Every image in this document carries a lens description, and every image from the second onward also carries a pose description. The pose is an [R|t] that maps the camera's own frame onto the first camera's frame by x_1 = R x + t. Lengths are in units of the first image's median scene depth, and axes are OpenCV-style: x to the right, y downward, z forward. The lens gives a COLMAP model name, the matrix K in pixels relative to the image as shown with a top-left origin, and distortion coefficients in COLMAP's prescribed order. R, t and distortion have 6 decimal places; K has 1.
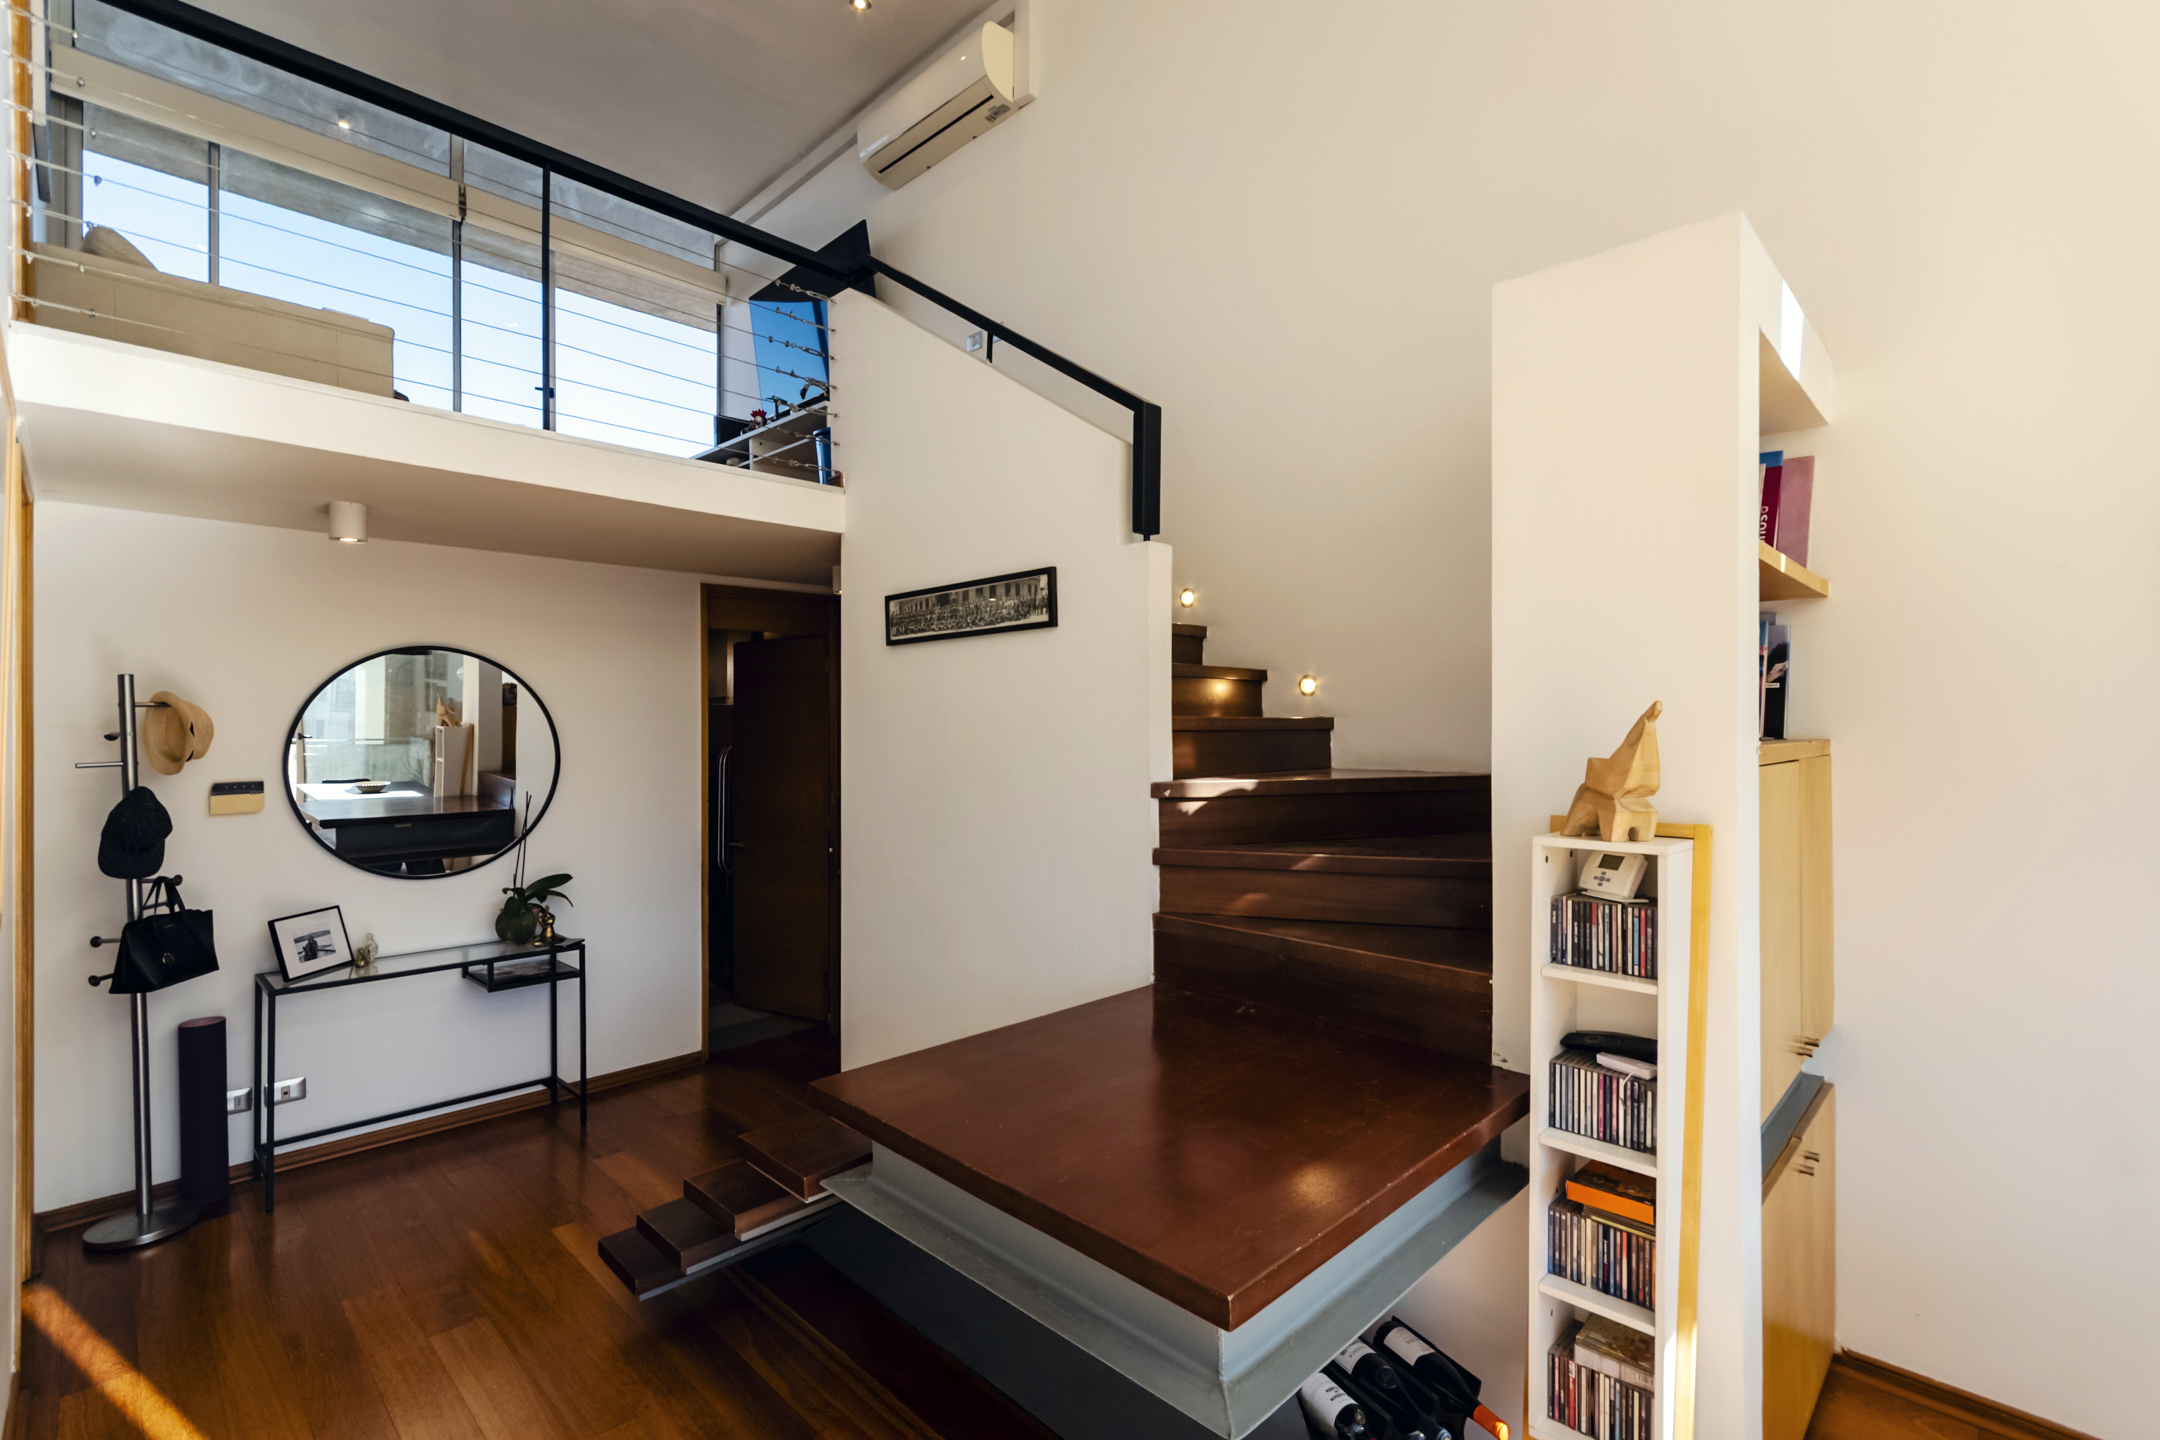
lens RADIAL K [[974.1, 0, 1080.0], [0, 974.1, 720.0], [0, 0, 1]] dist [0.000054, 0.000119]
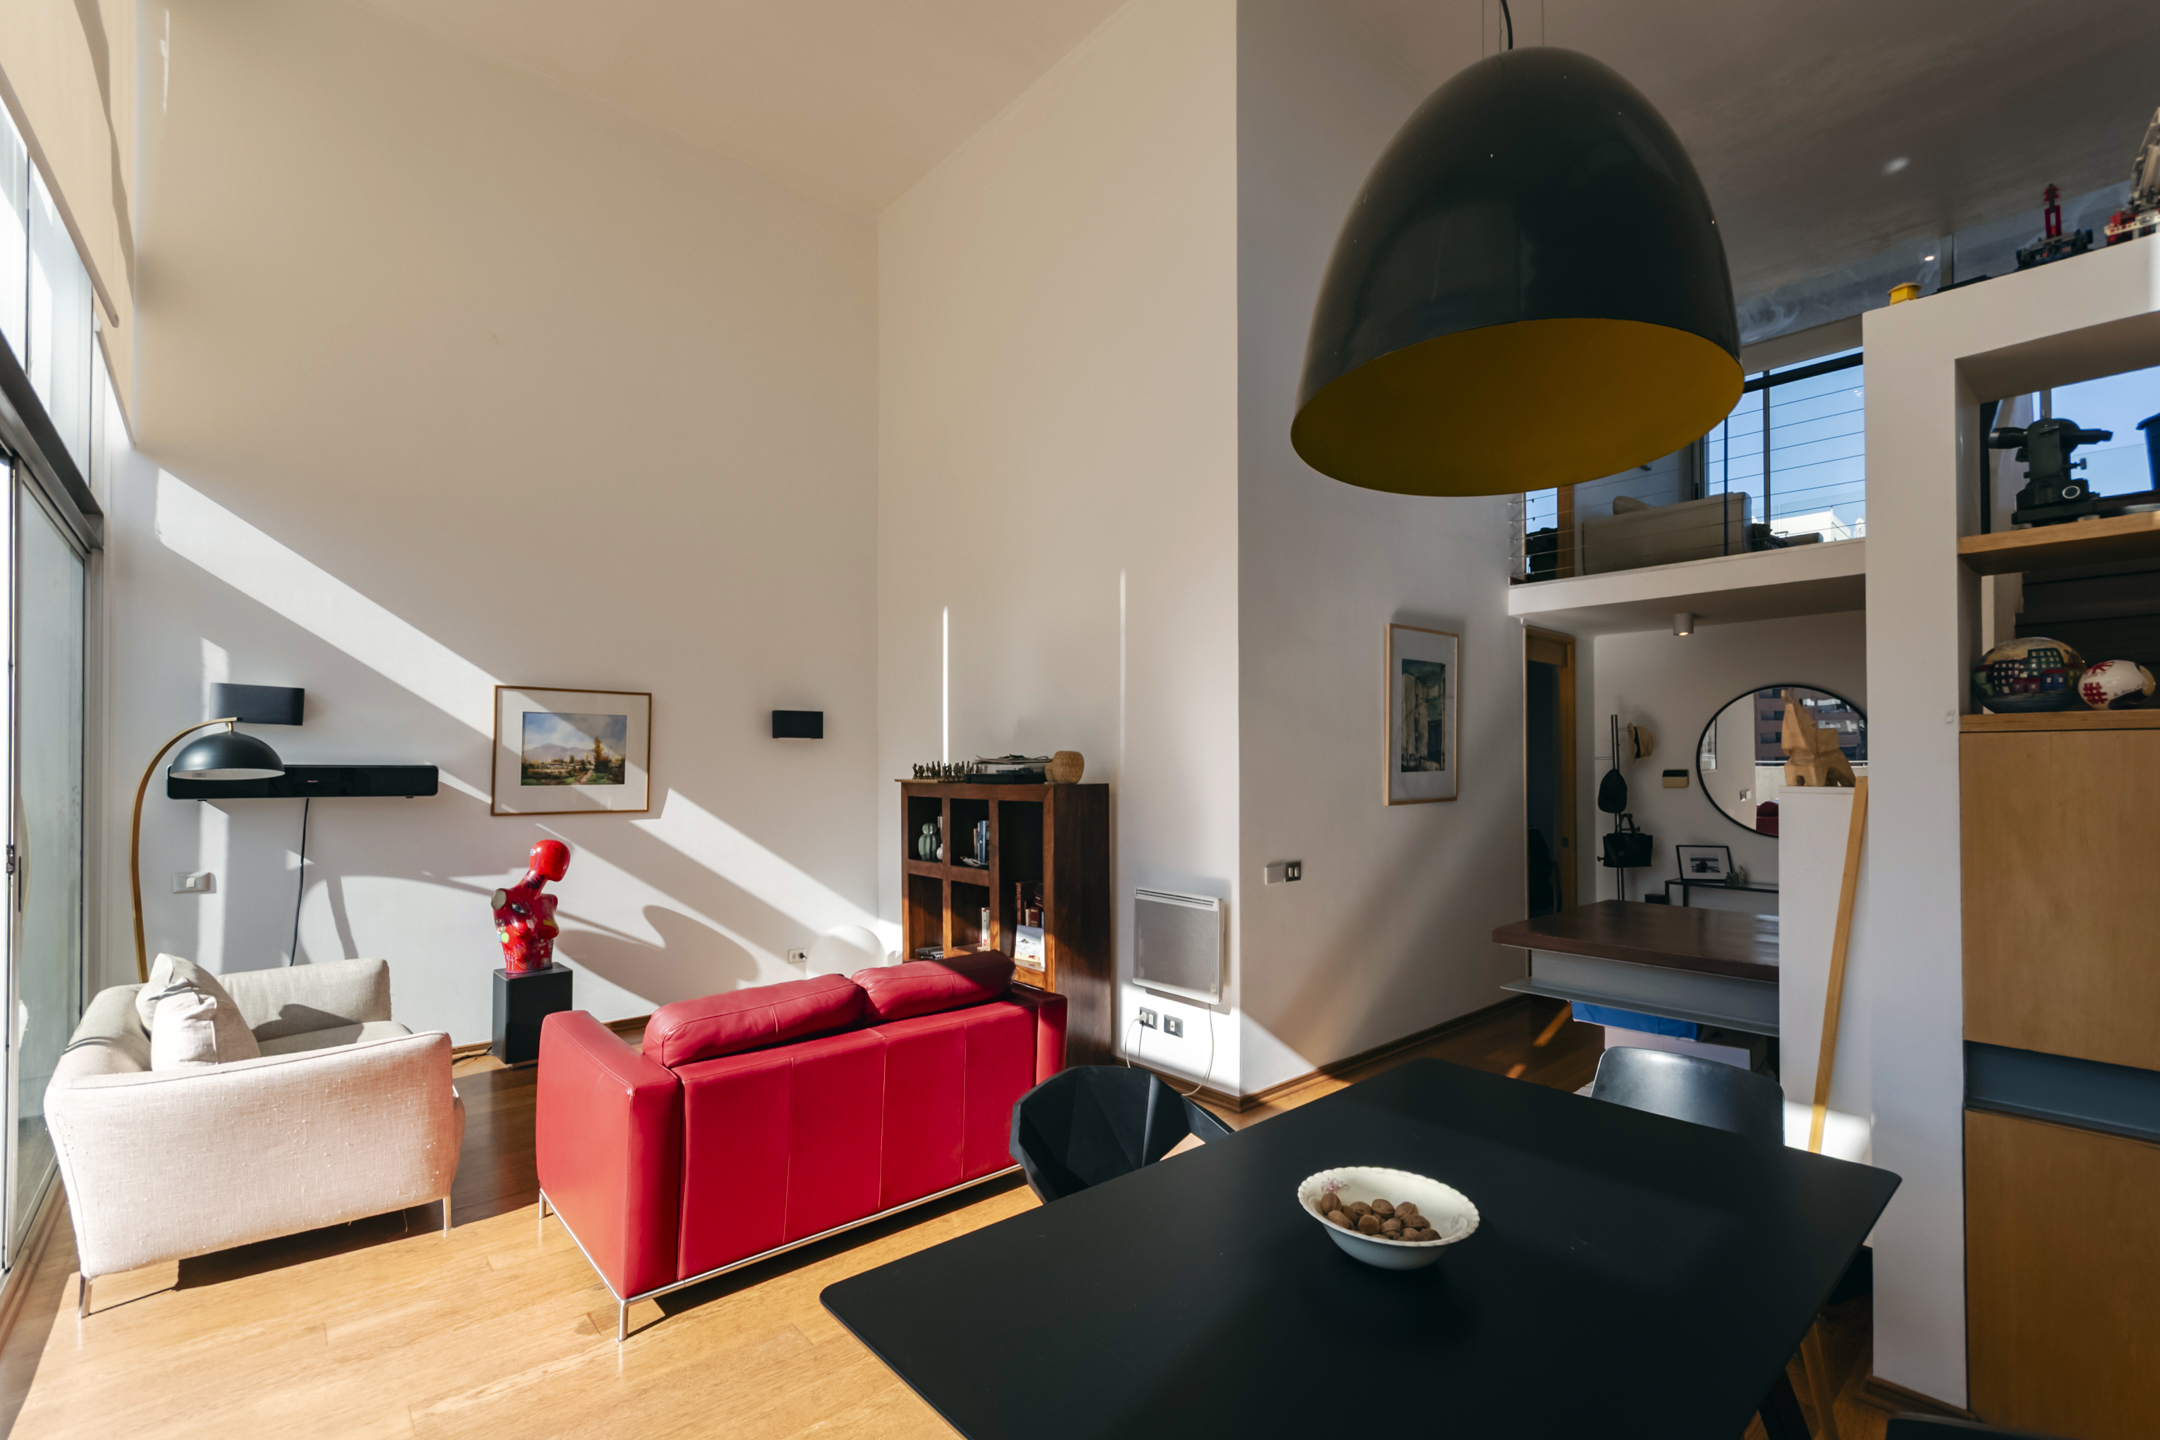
lens RADIAL K [[950.4, 0, 1075.6], [0, 950.4, 770.2], [0, 0, 1]] dist [-0.002438, -0.000074]
pose [[-0.064791, 0.008508, -0.997863, 0.982851], [0.004605, 0.999956, 0.008227, 0.043468], [0.997888, -0.004062, -0.064827, -0.011129]]
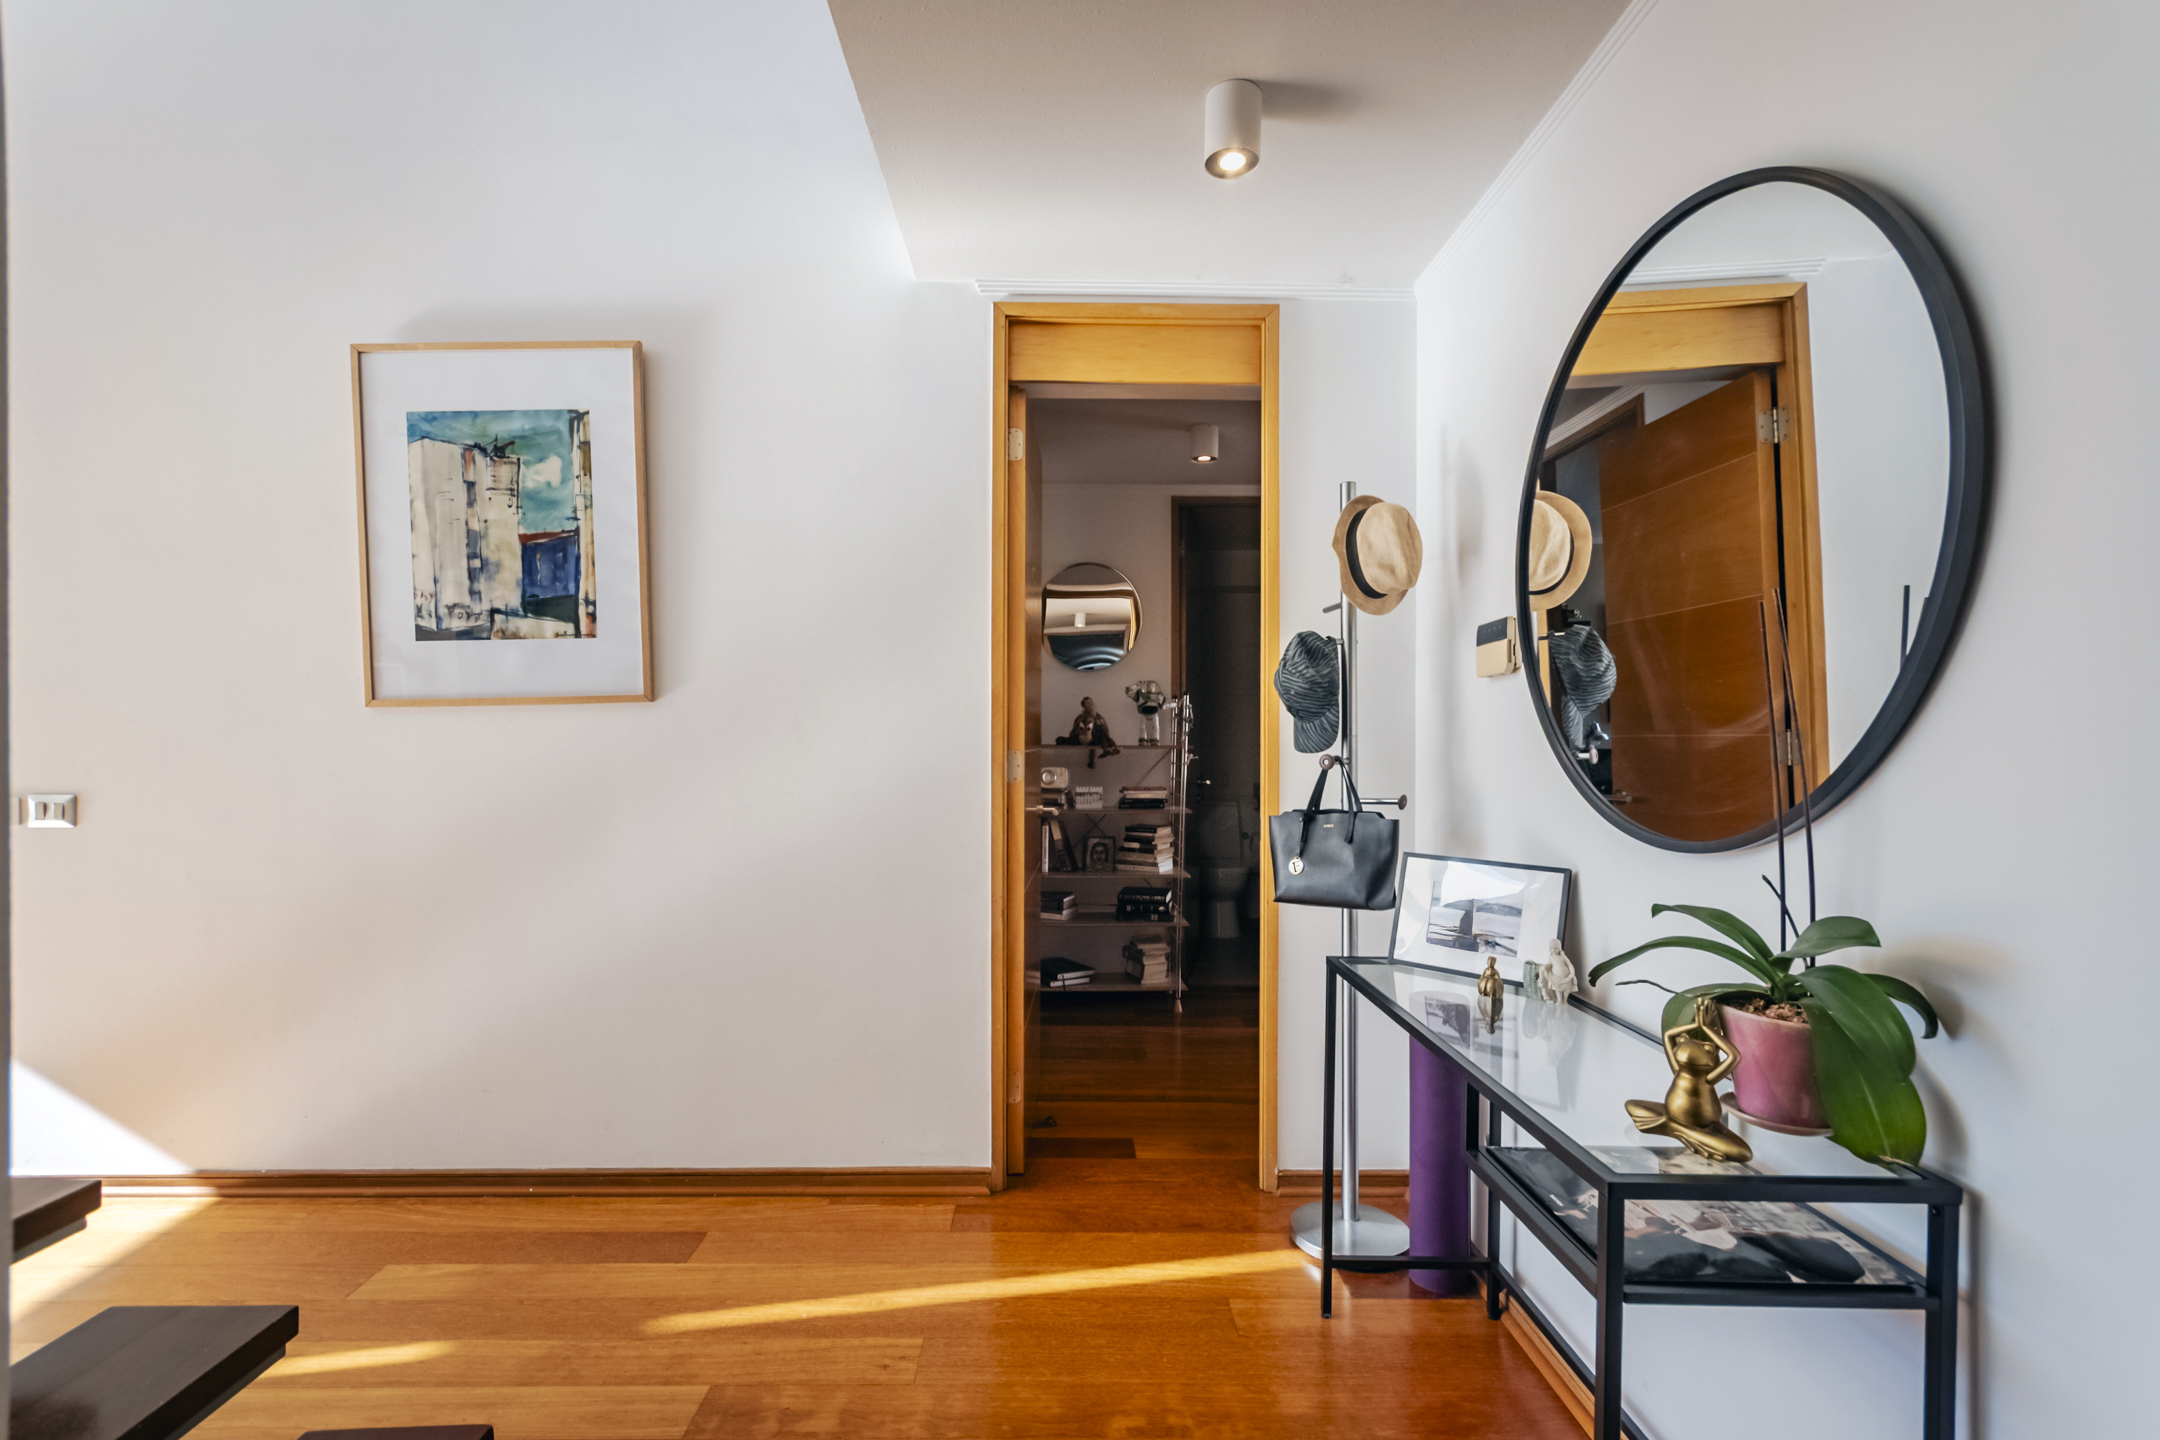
lens RADIAL K [[957.0, 0, 1071.1], [0, 957.0, 750.4], [0, 0, 1]] dist [0.000300, 0.000612]
pose [[-0.708645, 0.012167, -0.705460, -0.286473], [0.003090, 0.999895, 0.014142, 0.132363], [0.705559, 0.007842, -0.708608, 1.215035]]
